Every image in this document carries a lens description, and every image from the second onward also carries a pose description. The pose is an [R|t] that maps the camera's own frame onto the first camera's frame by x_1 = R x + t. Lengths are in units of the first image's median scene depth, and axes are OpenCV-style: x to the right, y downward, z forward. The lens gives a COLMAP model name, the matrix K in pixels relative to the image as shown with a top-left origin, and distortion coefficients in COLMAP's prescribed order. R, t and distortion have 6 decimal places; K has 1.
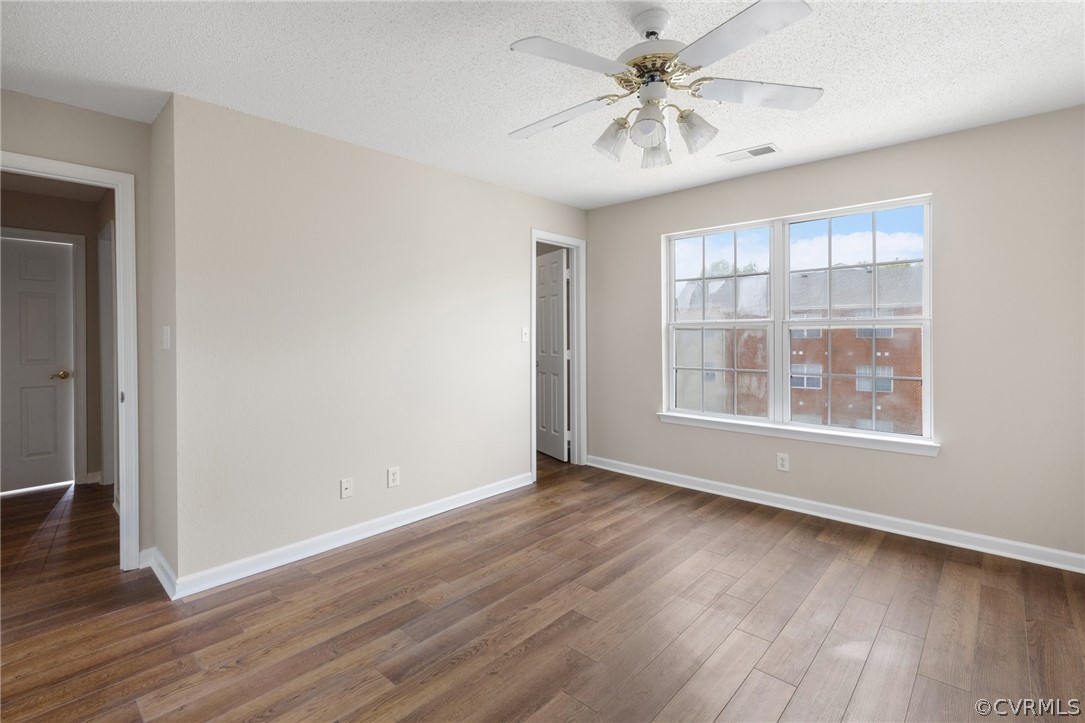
lens RADIAL K [[499.5, 0, 541.9], [0, 499.5, 334.7], [0, 0, 1]] dist [-0.015889, 0.000459]
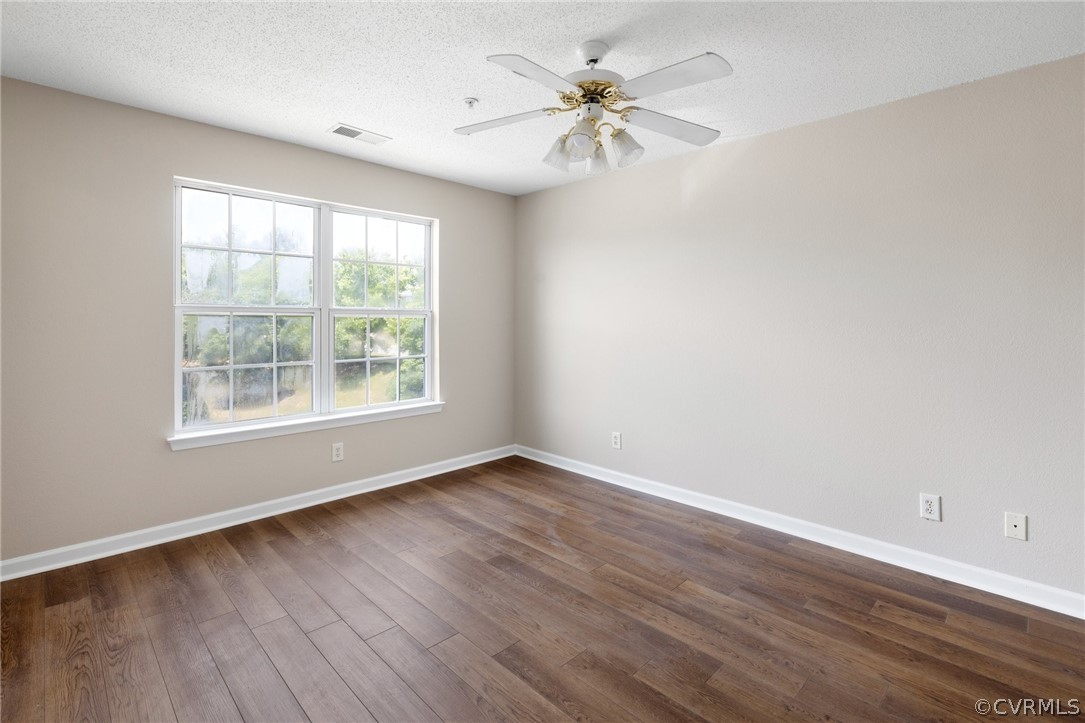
lens RADIAL K [[499.5, 0, 534.2], [0, 499.5, 318.7], [0, 0, 1]] dist [-0.015889, 0.000459]
pose [[0.050844, 0.006878, 0.998683, -0.491718], [0.001171, 0.999975, -0.006946, 0.000180], [-0.998706, 0.001523, 0.050834, 0.575527]]
